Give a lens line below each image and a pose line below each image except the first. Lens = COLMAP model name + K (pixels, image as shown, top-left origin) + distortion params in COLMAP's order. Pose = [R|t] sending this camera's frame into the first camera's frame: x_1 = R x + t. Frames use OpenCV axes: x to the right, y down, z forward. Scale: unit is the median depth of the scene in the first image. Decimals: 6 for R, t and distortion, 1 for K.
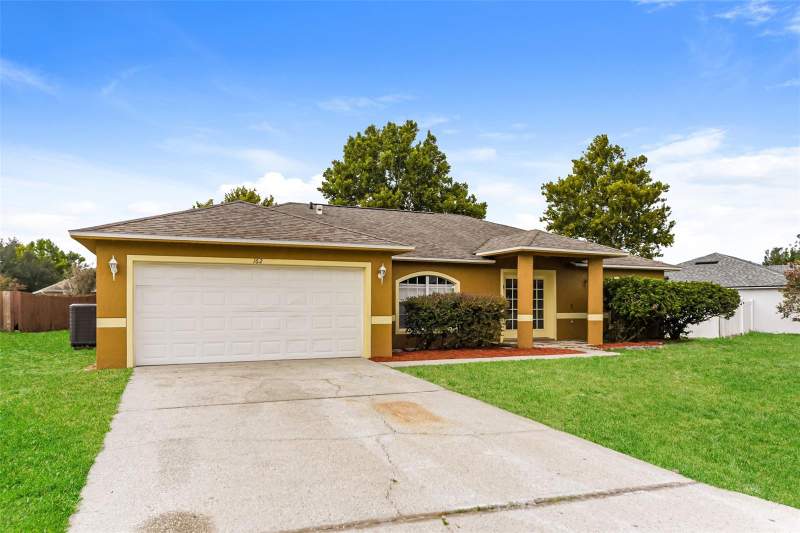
lens RADIAL K [[557.8, 0, 400.0], [0, 557.8, 266.5], [0, 0, 1]] dist [-0.108499, -0.000632]
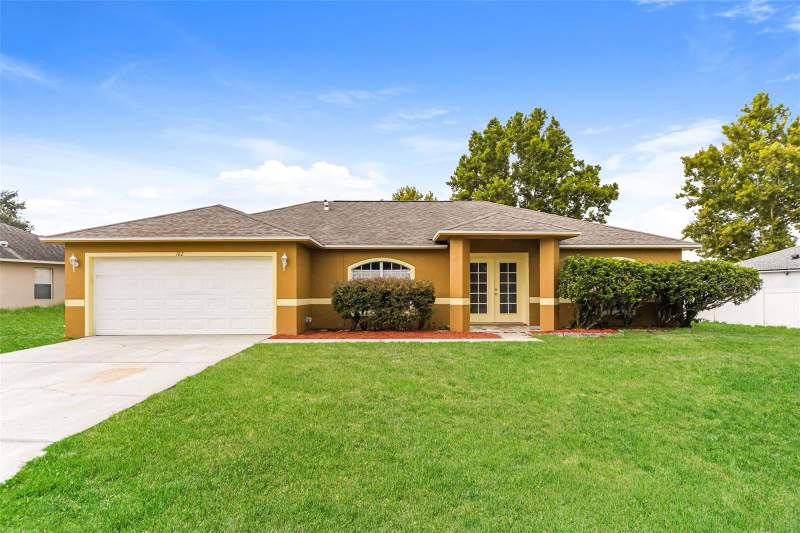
lens RADIAL K [[524.7, 0, 400.1], [0, 524.7, 242.6], [0, 0, 1]] dist [-0.066830, 0.000430]
pose [[0.918685, -0.041445, -0.392811, 0.468820], [0.031951, 0.999018, -0.030679, 0.011264], [0.393697, 0.015634, 0.919107, 0.084950]]
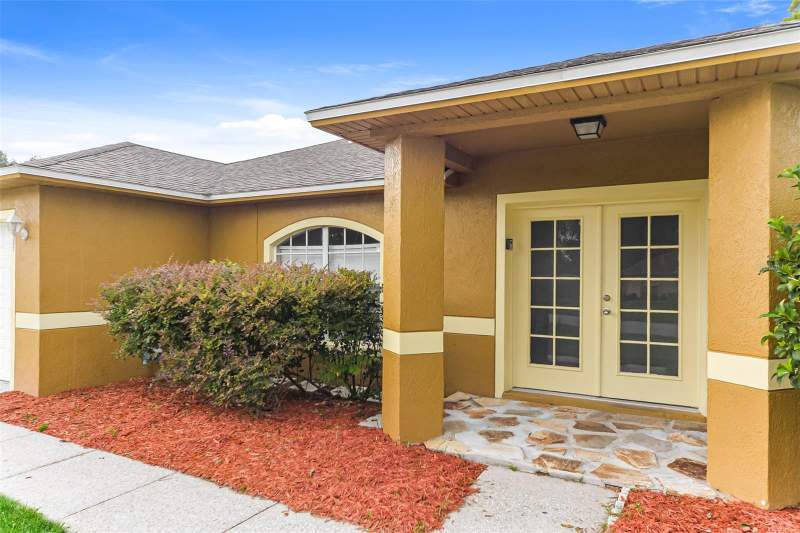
lens RADIAL K [[532.5, 0, 400.0], [0, 532.5, 266.5], [0, 0, 1]] dist [0.000354, -0.000164]
pose [[0.605821, -0.011644, -0.795516, 0.430463], [0.048967, 0.998543, 0.022675, 0.041170], [0.794092, -0.052691, 0.605509, 0.760399]]
